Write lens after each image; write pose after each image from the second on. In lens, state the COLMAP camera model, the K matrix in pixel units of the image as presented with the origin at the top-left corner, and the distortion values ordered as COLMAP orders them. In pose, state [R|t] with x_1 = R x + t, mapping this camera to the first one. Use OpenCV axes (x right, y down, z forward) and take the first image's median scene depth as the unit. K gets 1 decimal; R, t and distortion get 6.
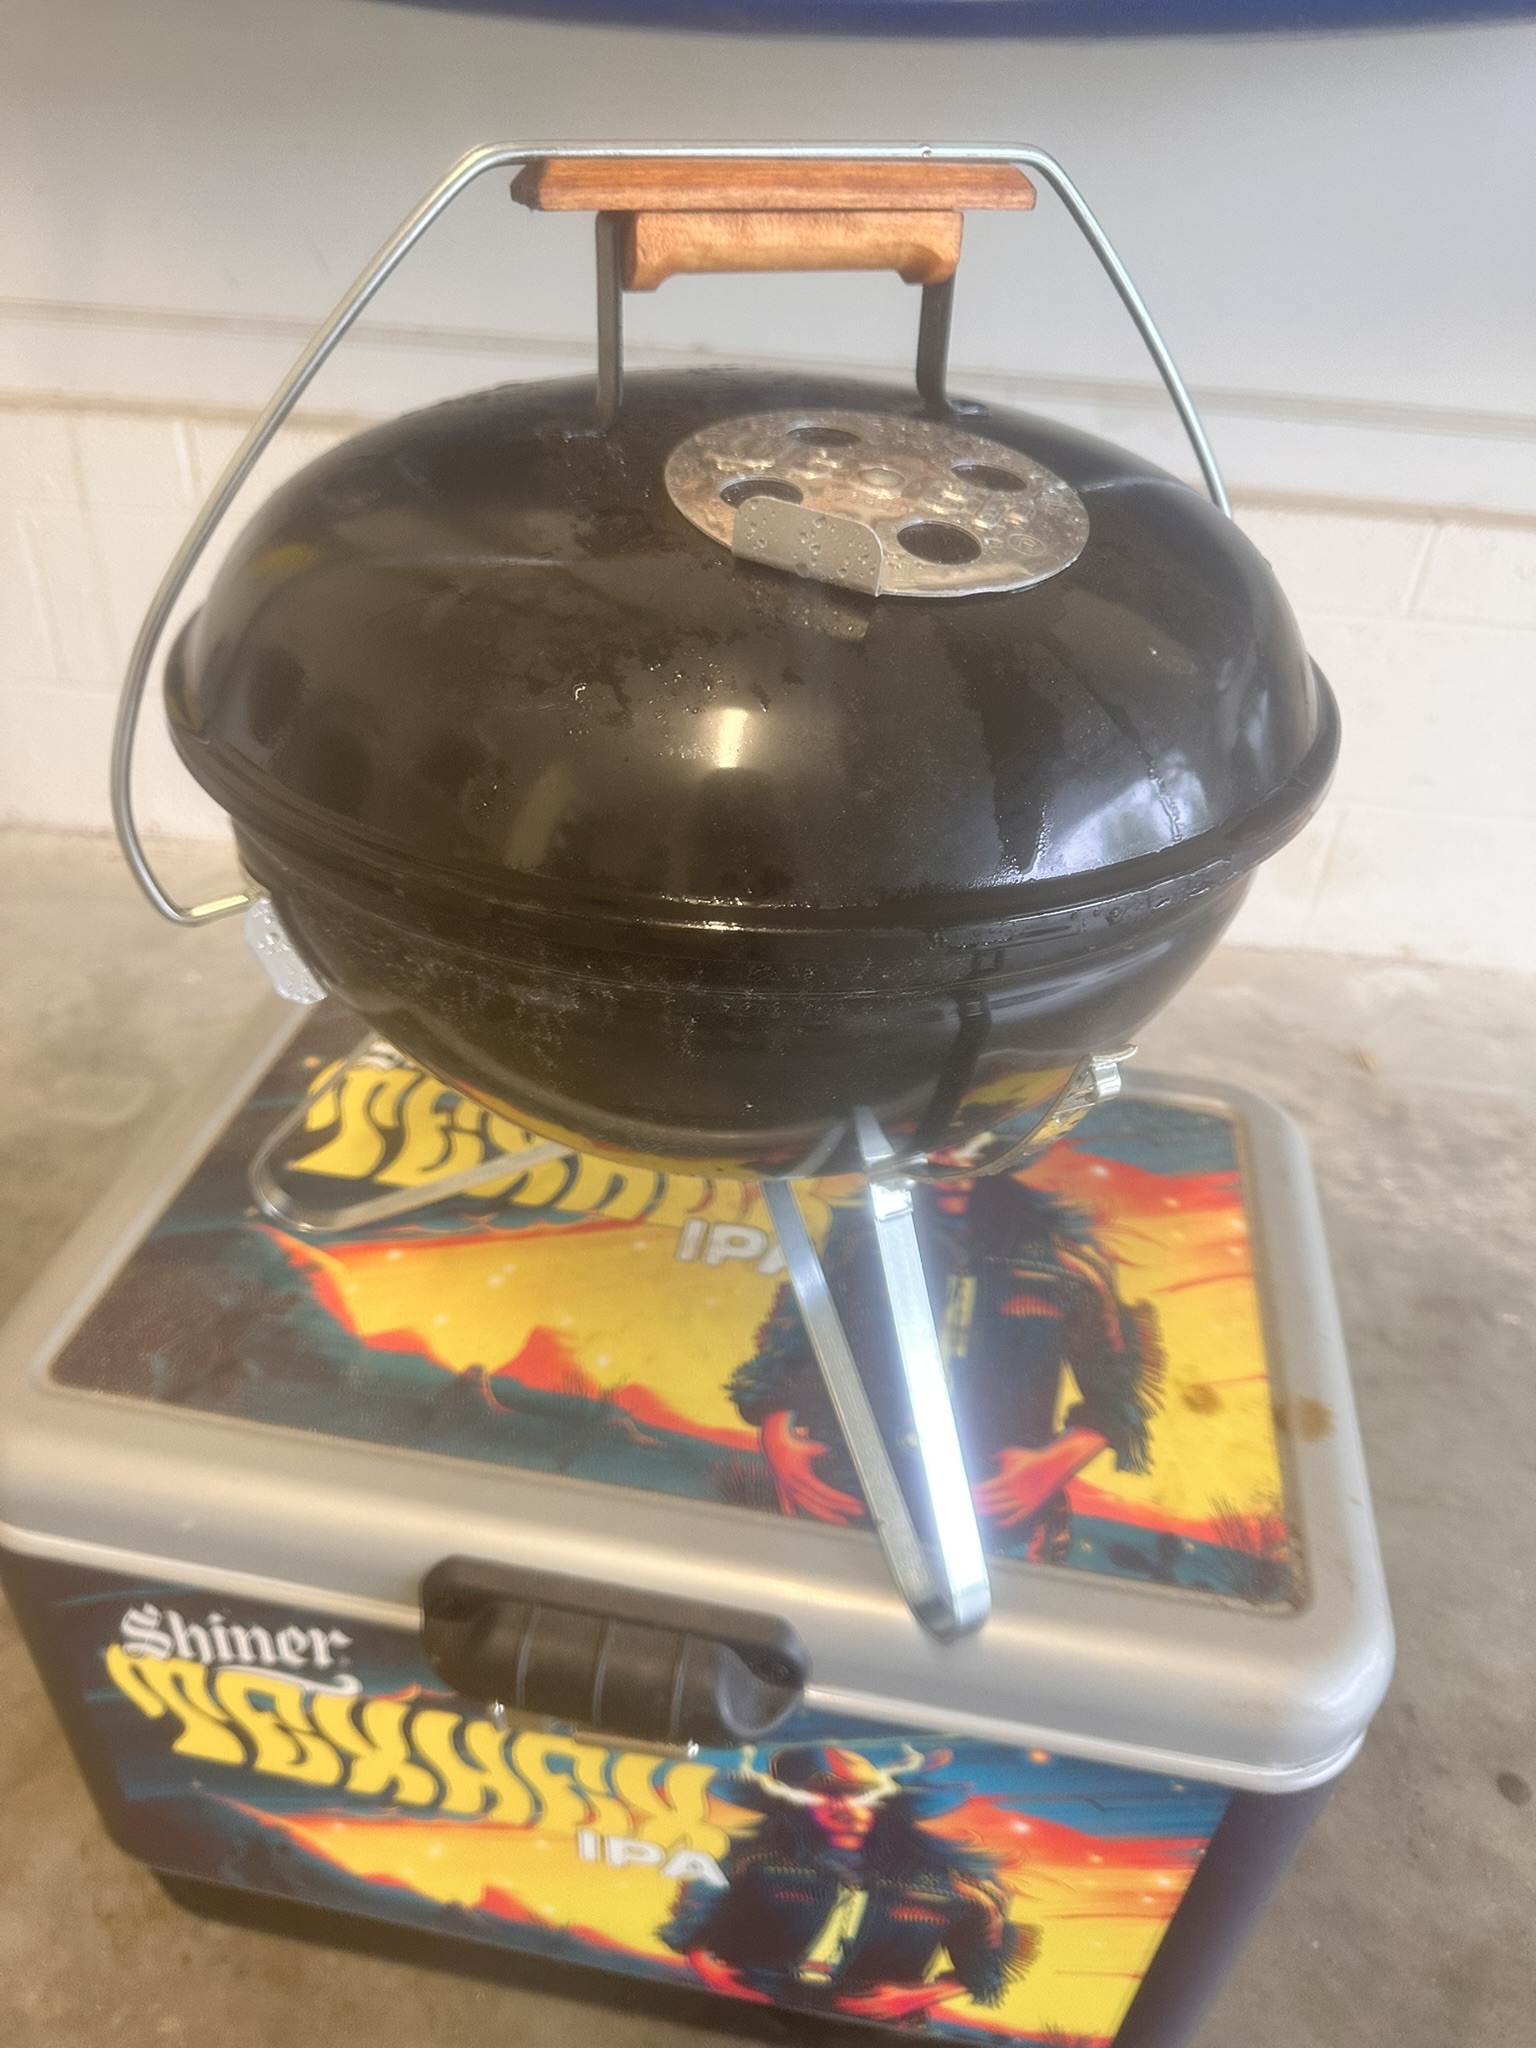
lens RADIAL K [[1438.4, 0, 768.4], [0, 1438.4, 1042.3], [0, 0, 1]] dist [-0.035130, -0.001393]
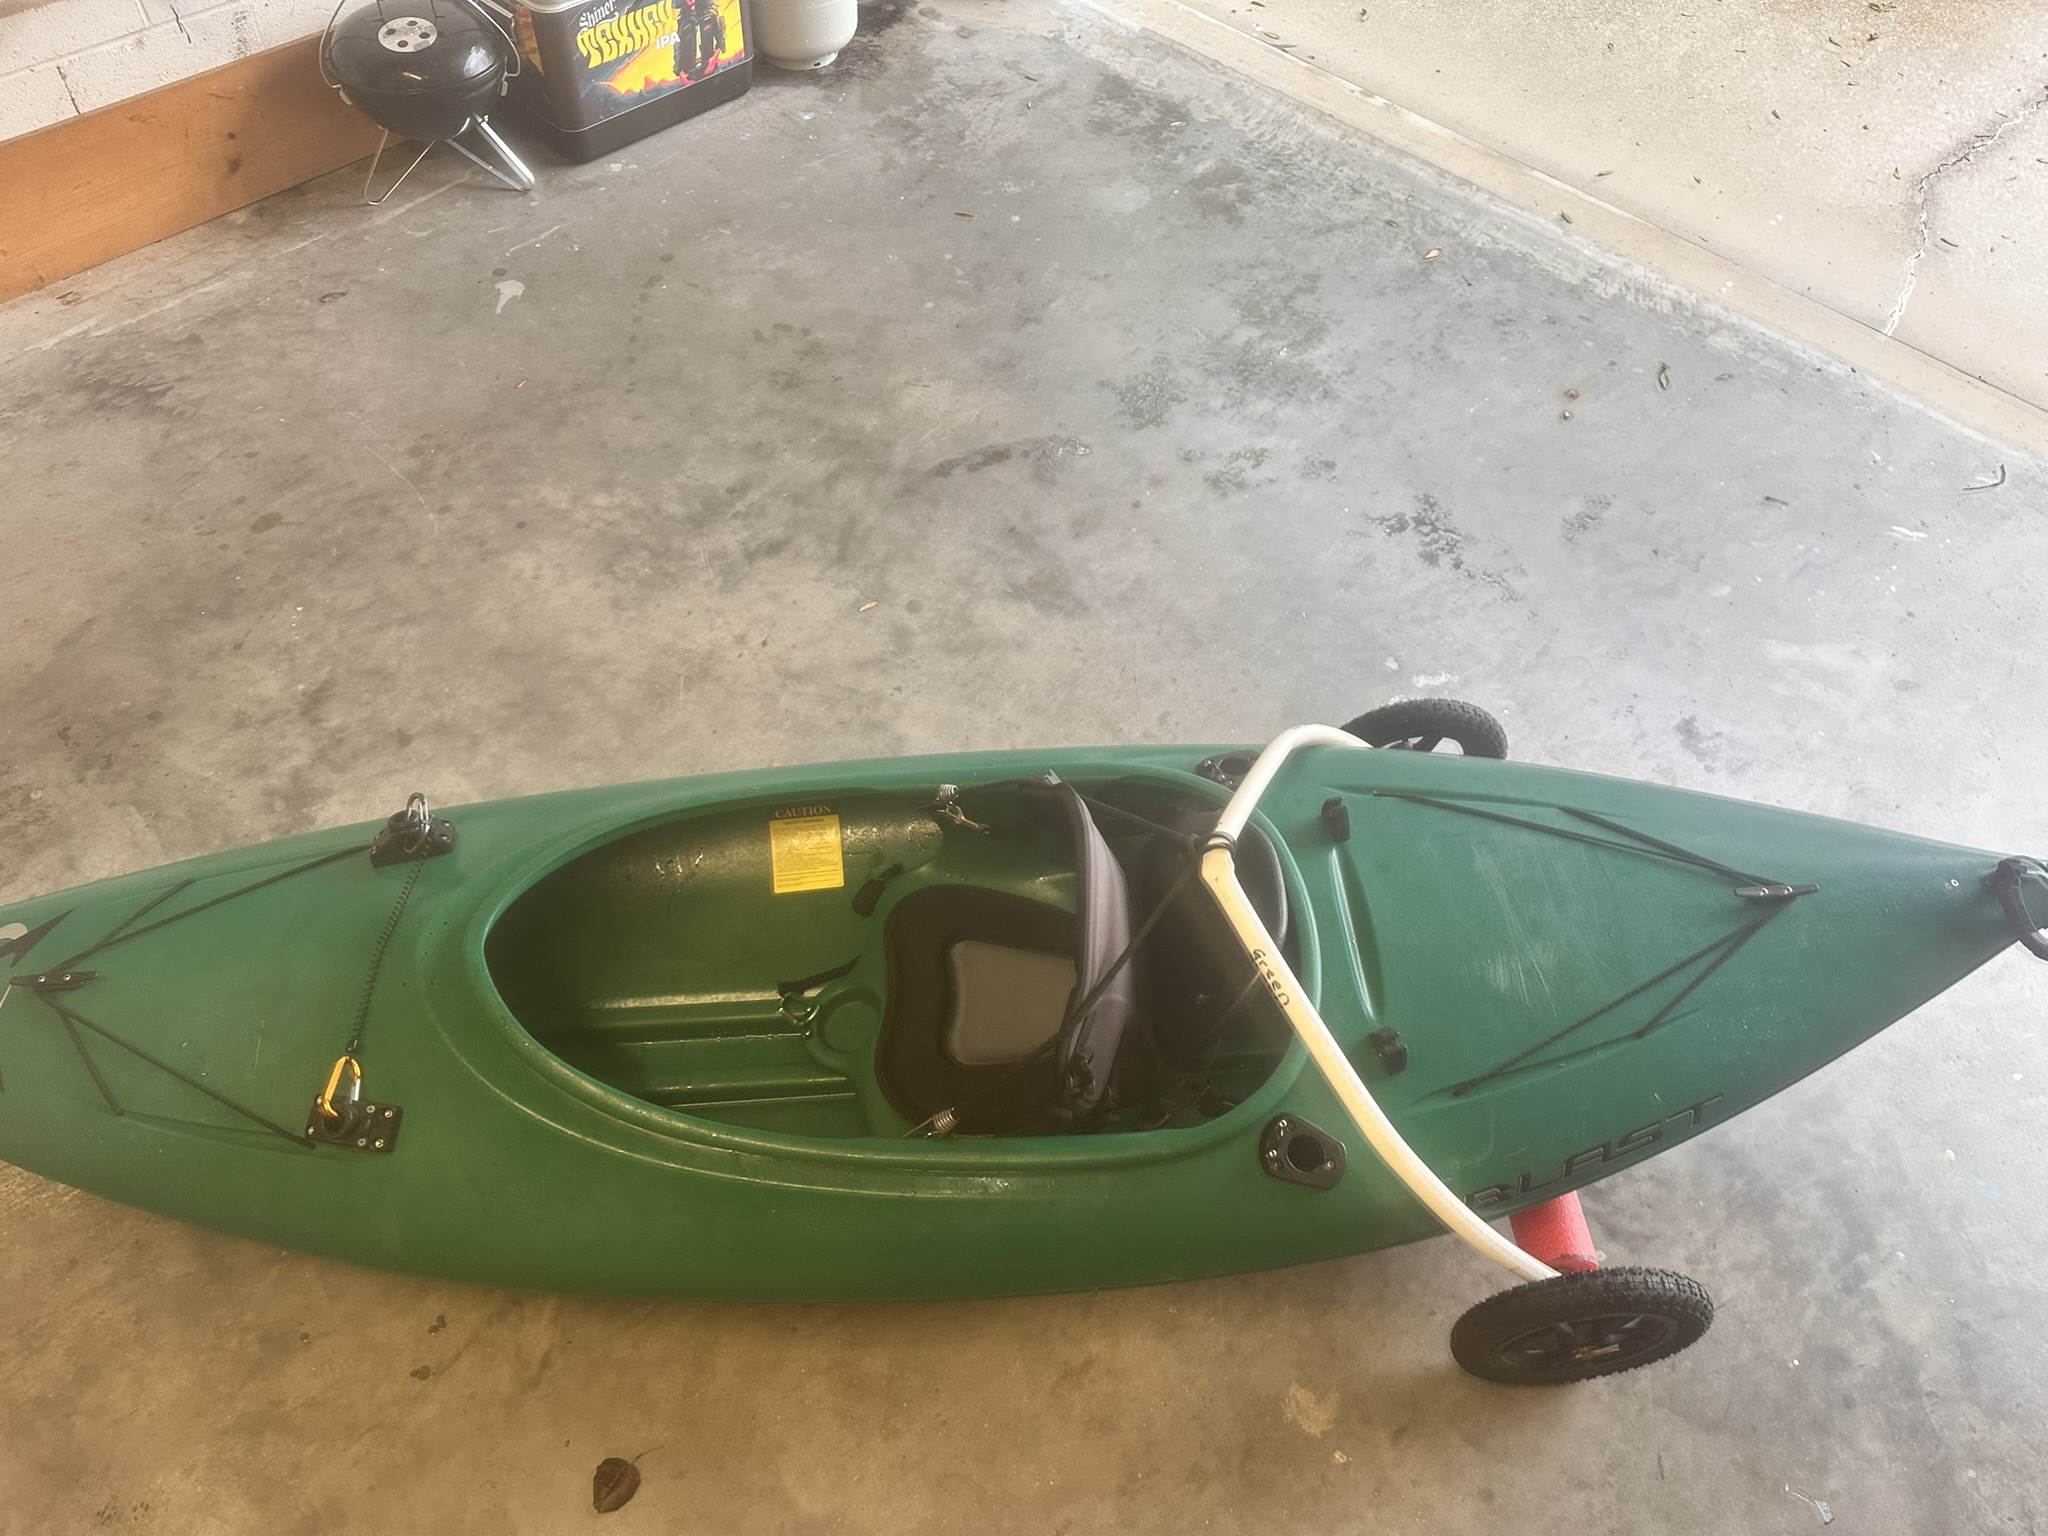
lens RADIAL K [[1469.2, 0, 1065.3], [0, 1469.2, 789.0], [0, 0, 1]] dist [0.000975, -0.017599]
pose [[0.534667, -0.680808, 0.500631, -4.061195], [0.459382, 0.731396, 0.504012, 0.554359], [-0.709294, -0.039498, 0.703805, -4.153470]]
